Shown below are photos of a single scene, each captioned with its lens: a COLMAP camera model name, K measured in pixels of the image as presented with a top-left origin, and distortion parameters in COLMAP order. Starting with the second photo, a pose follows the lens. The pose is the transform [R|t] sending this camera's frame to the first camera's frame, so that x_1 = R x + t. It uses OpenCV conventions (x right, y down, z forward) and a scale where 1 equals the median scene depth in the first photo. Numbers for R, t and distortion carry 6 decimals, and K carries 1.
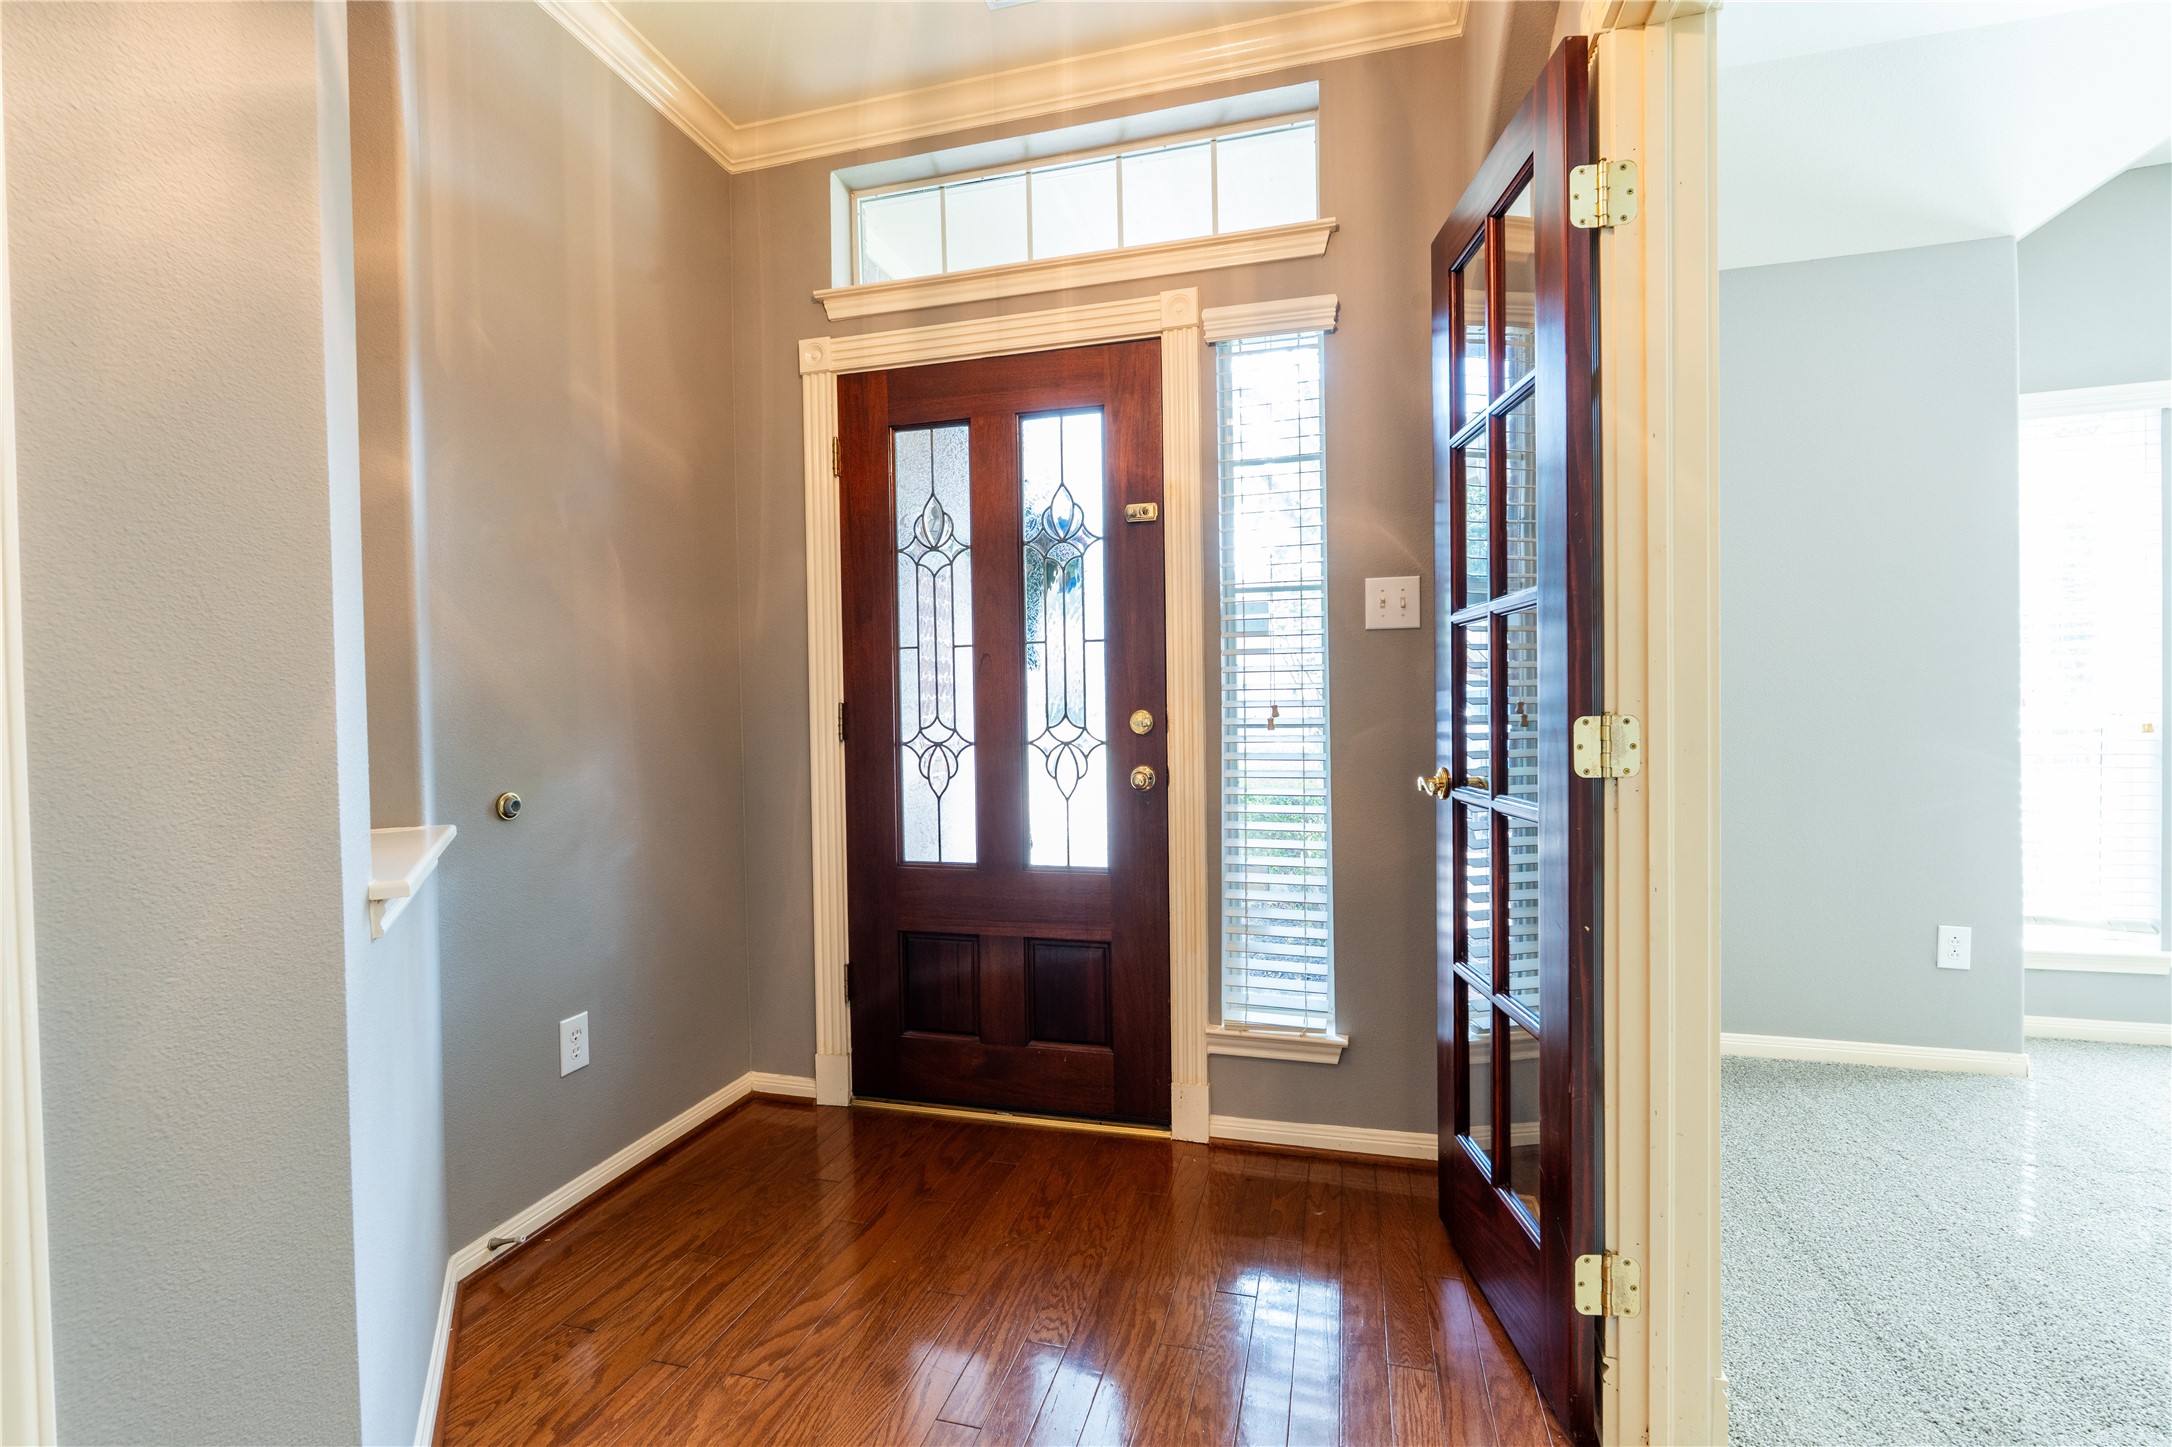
lens RADIAL K [[942.7, 0, 1082.3], [0, 942.7, 724.5], [0, 0, 1]] dist [-0.002611, -0.001041]
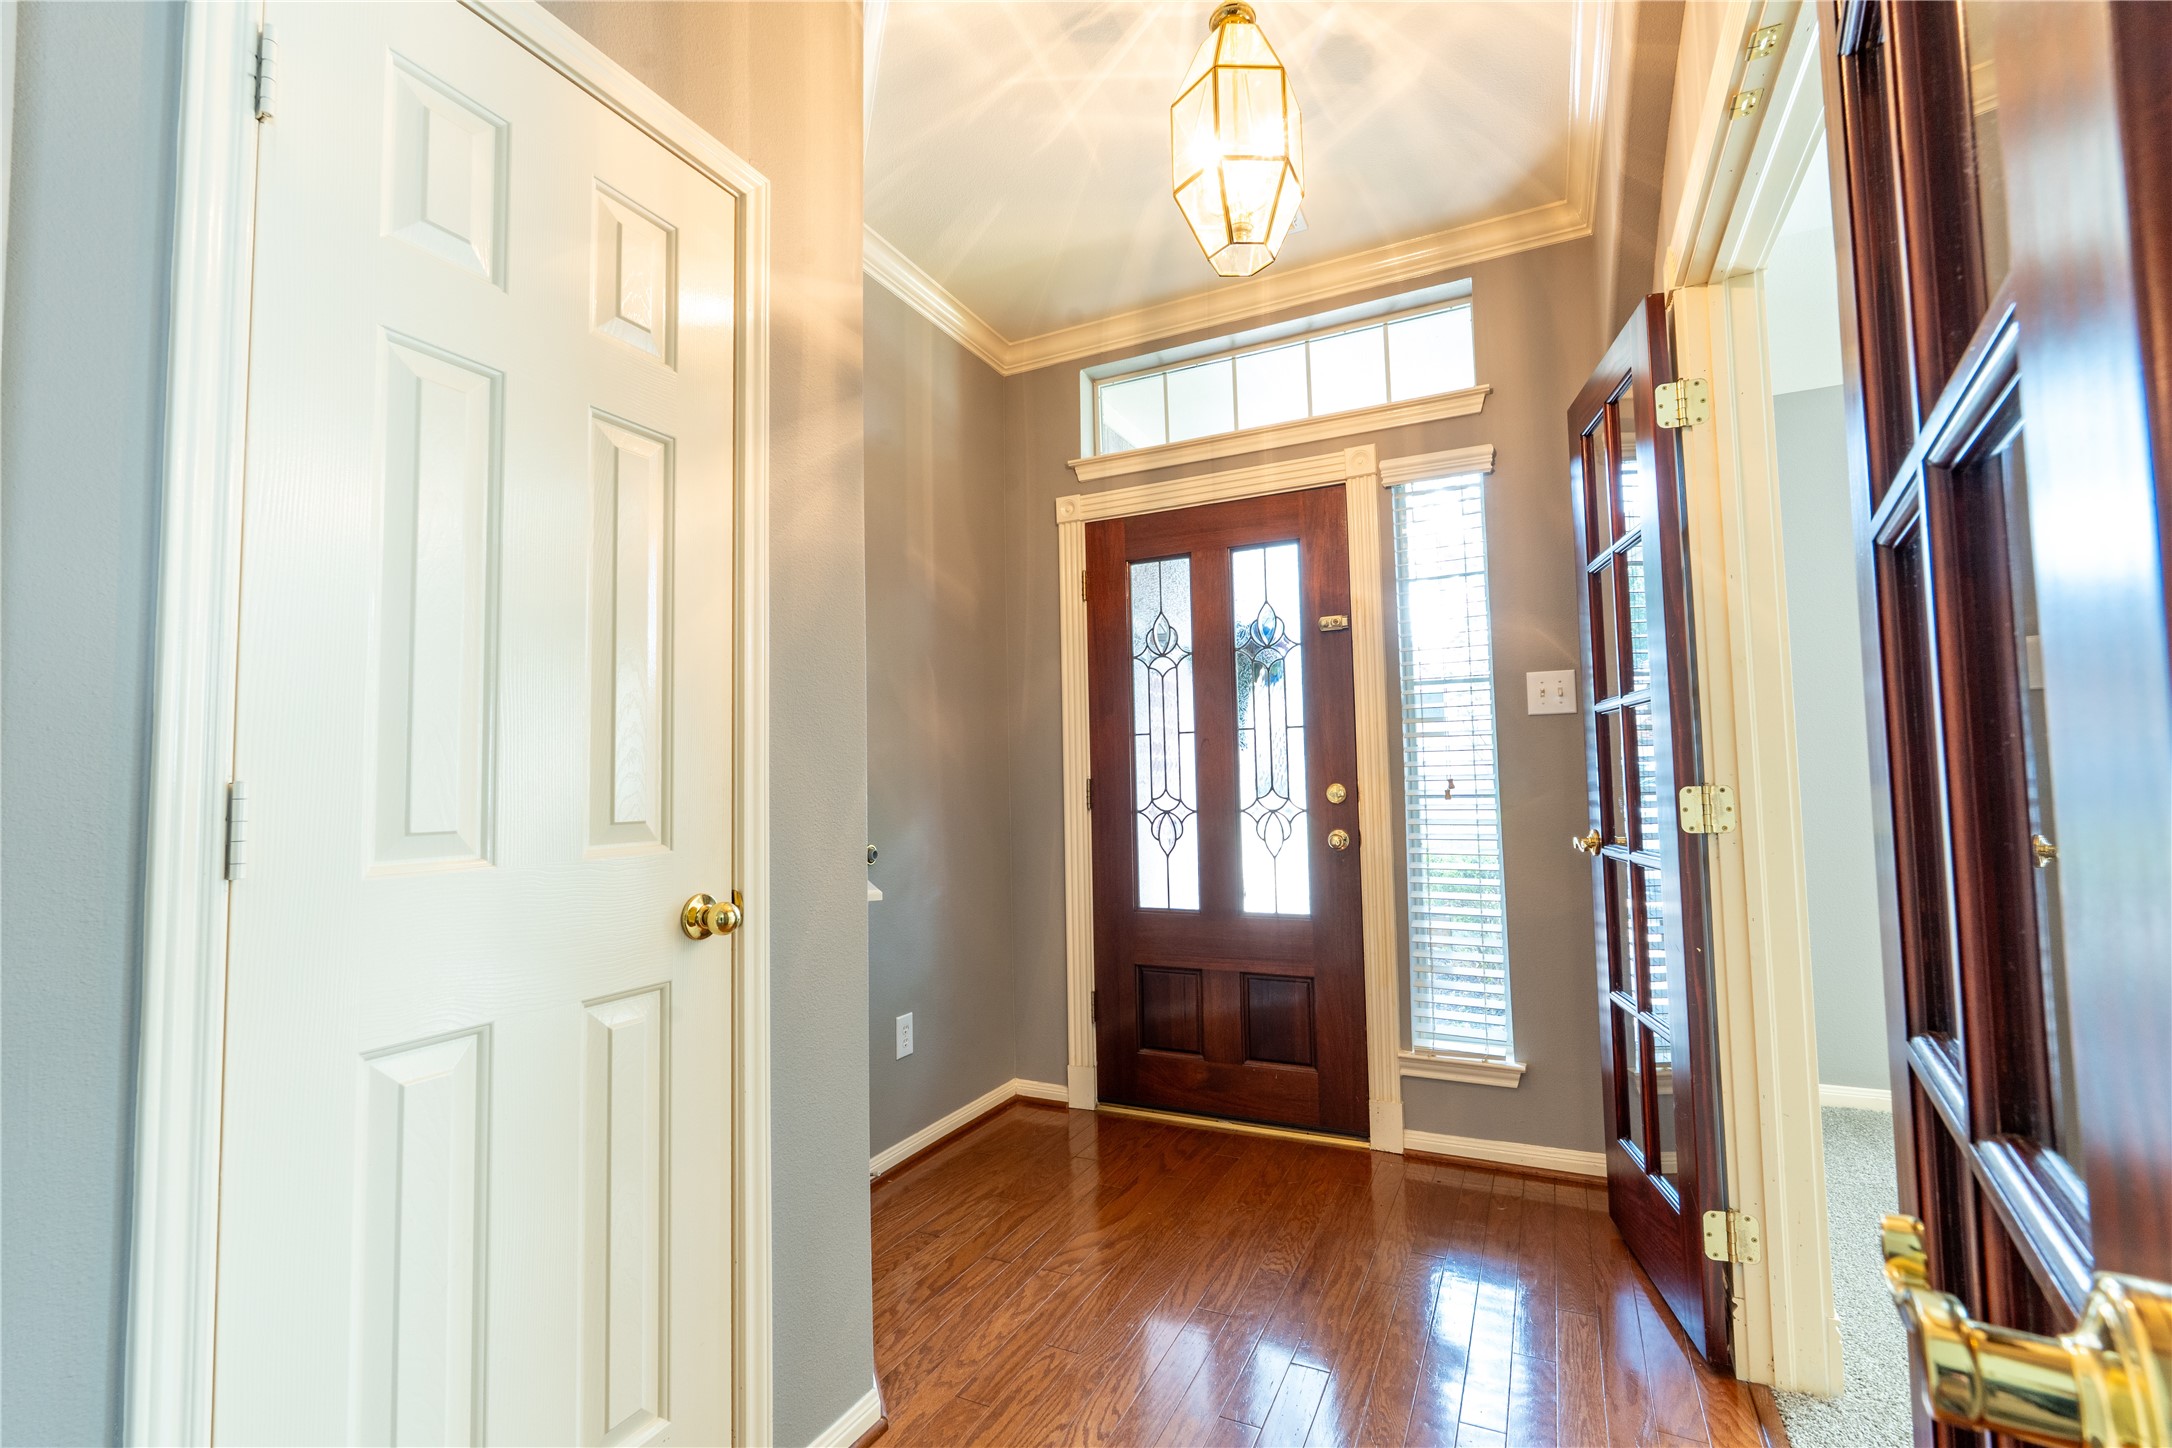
lens RADIAL K [[942.7, 0, 1087.9], [0, 942.7, 724.5], [0, 0, 1]] dist [-0.002611, -0.001041]
pose [[0.983238, -0.015621, -0.181657, -0.030918], [0.001169, 0.996843, -0.079392, 0.005114], [0.182324, 0.077849, 0.980152, -0.264140]]
